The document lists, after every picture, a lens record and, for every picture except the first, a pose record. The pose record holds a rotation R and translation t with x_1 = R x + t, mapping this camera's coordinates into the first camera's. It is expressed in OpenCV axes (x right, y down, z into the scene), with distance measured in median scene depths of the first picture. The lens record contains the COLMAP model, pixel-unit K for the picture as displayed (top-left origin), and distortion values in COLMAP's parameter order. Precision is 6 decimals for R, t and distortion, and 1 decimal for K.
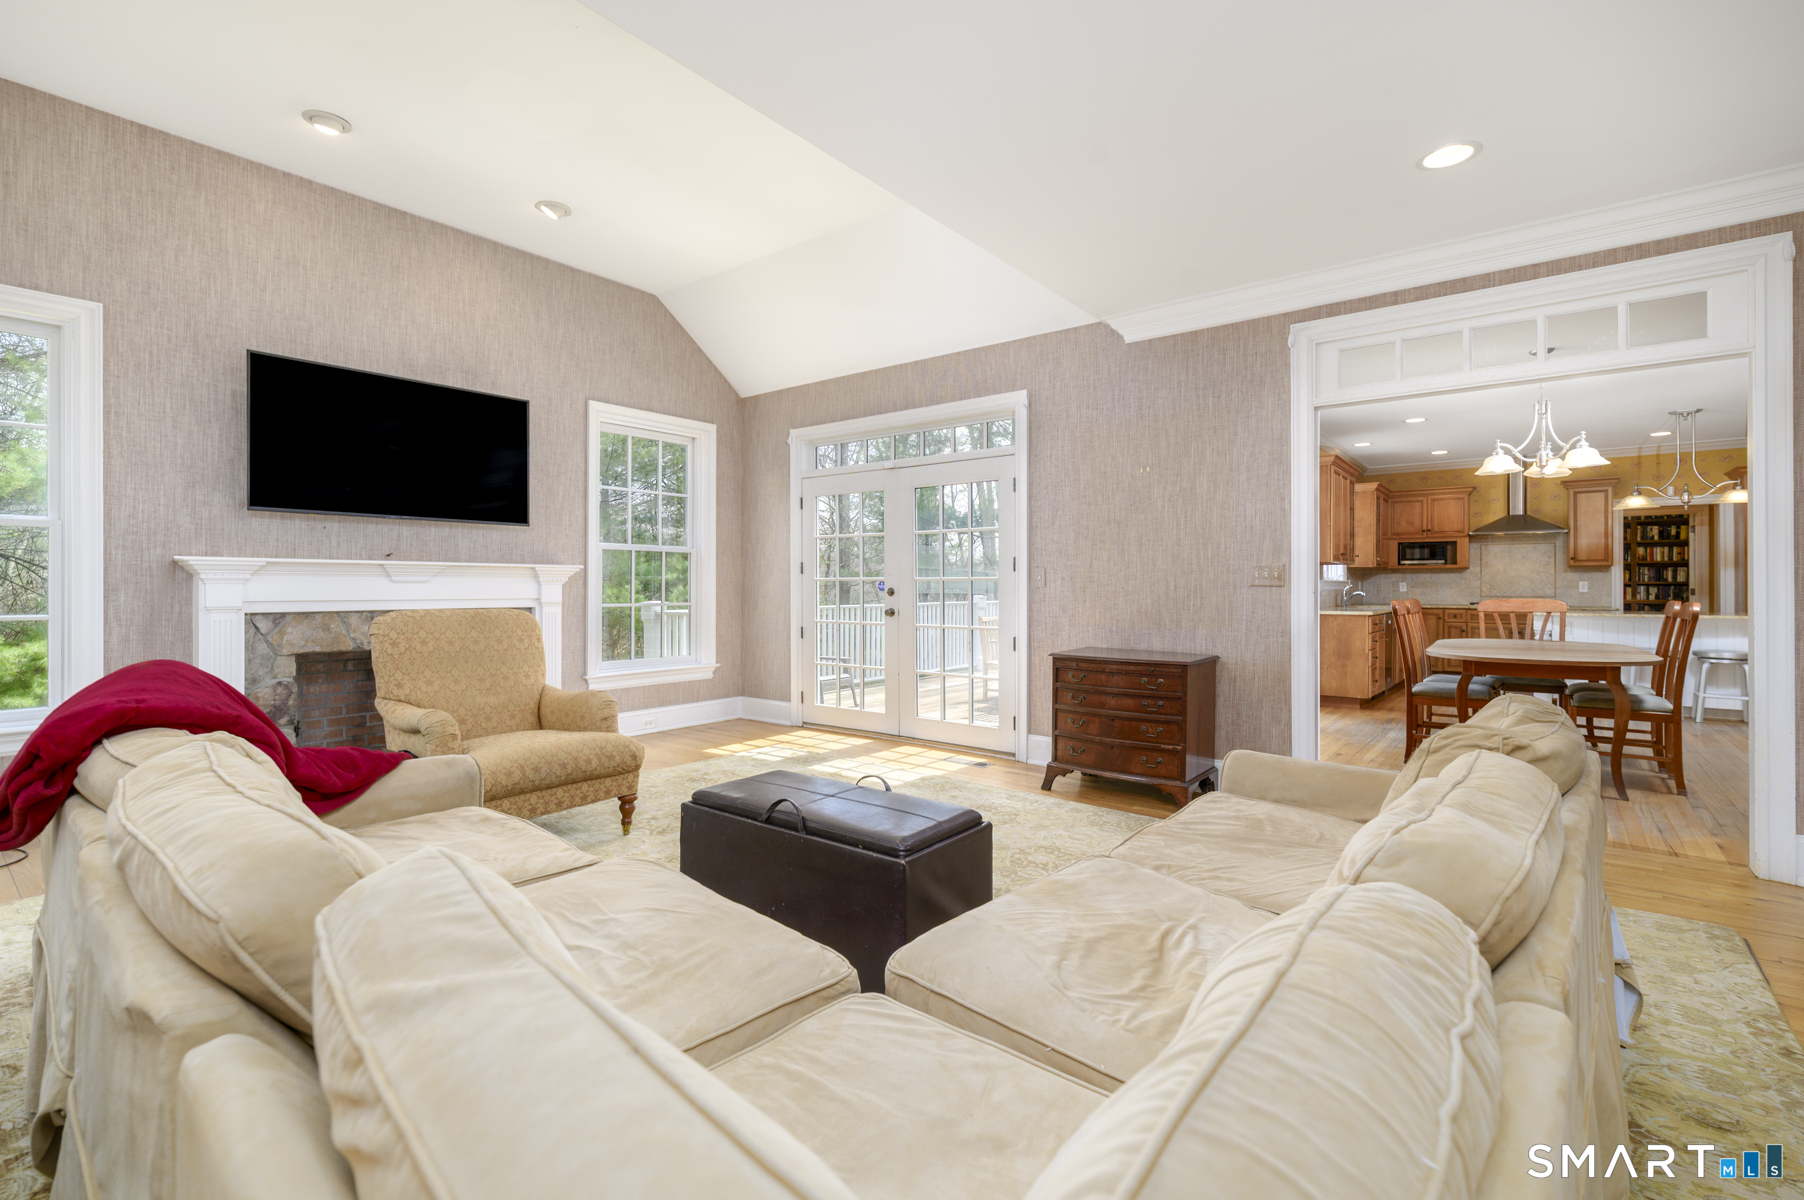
lens RADIAL K [[792.3, 0, 887.5], [0, 792.3, 582.9], [0, 0, 1]] dist [0.001211, -0.000522]
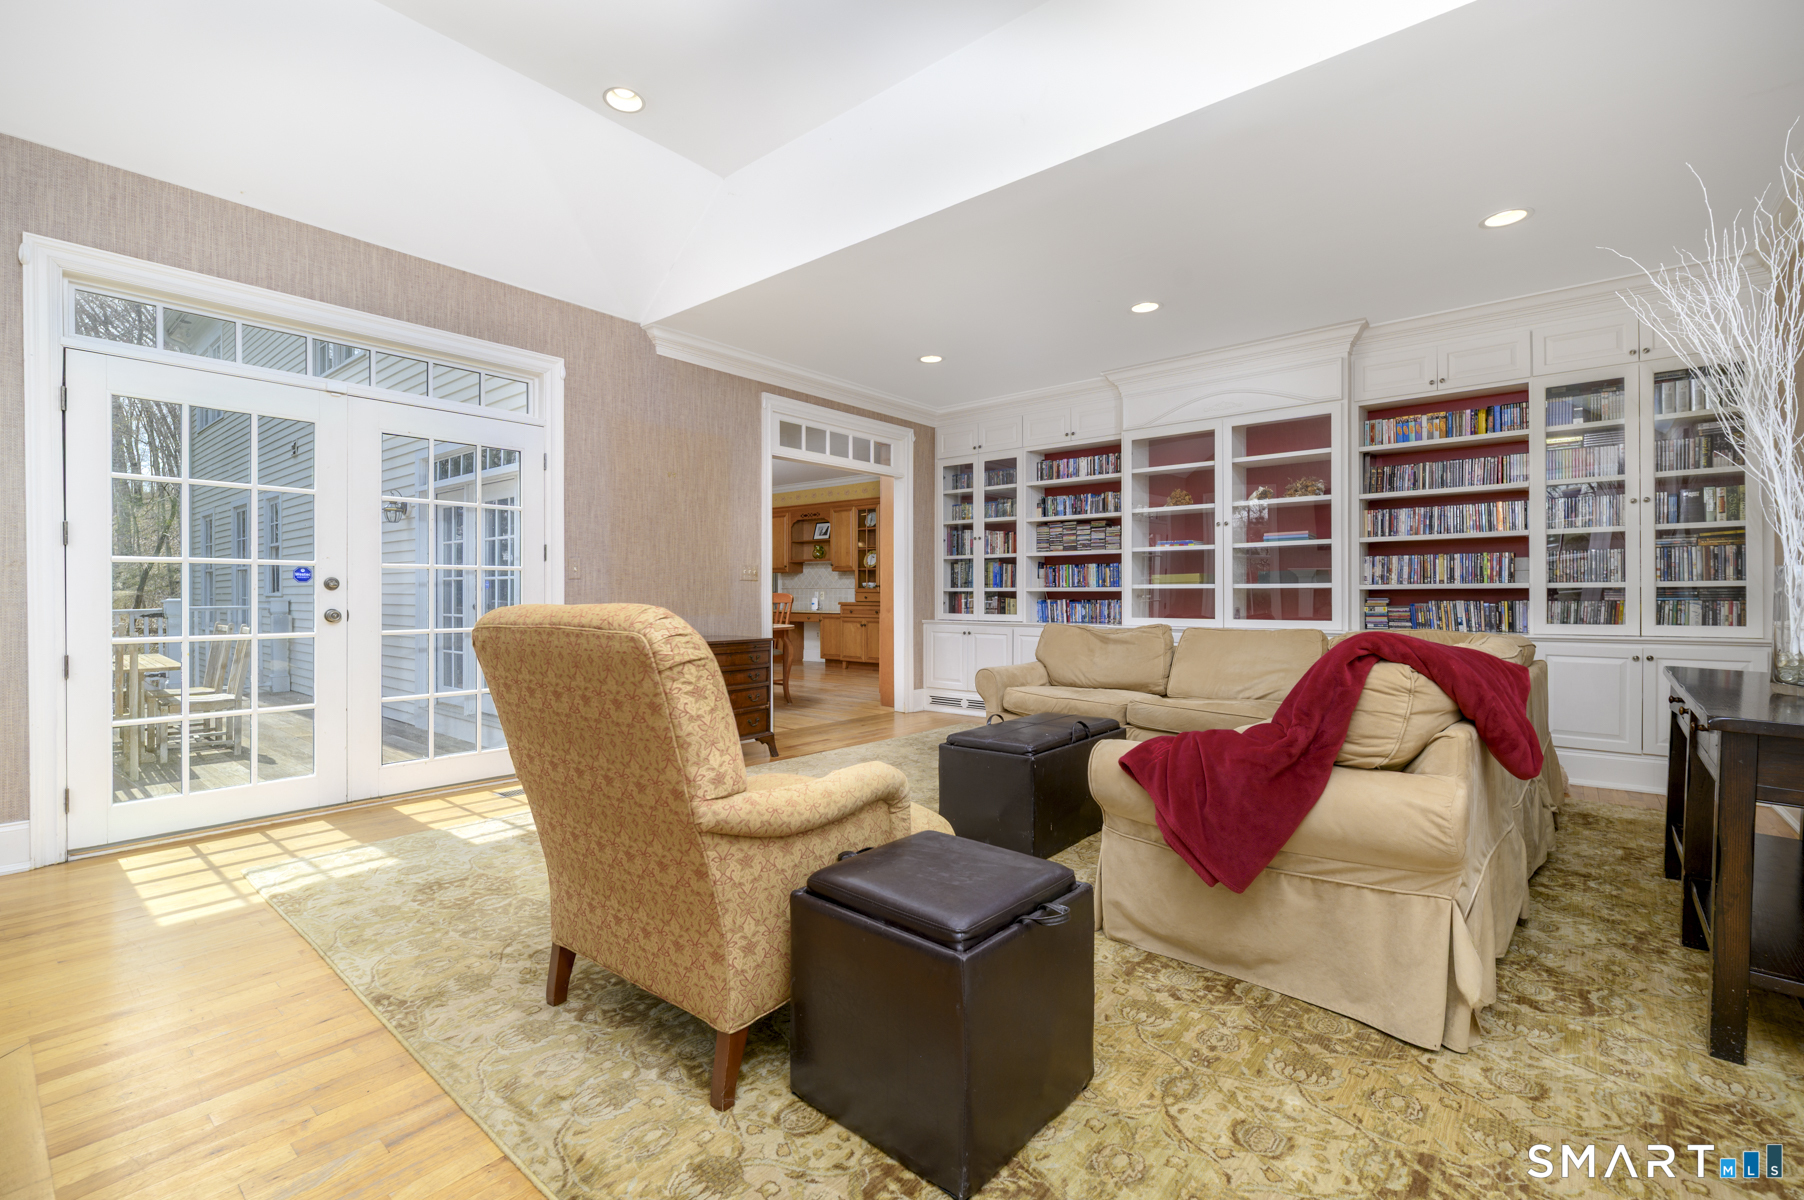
lens RADIAL K [[792.3, 0, 903.7], [0, 792.3, 592.7], [0, 0, 1]] dist [0.001211, -0.000522]
pose [[0.023837, -0.005687, 0.999700, -0.757178], [-0.005748, 0.999967, 0.005825, 0.014062], [-0.999699, -0.005885, 0.023804, 0.626653]]
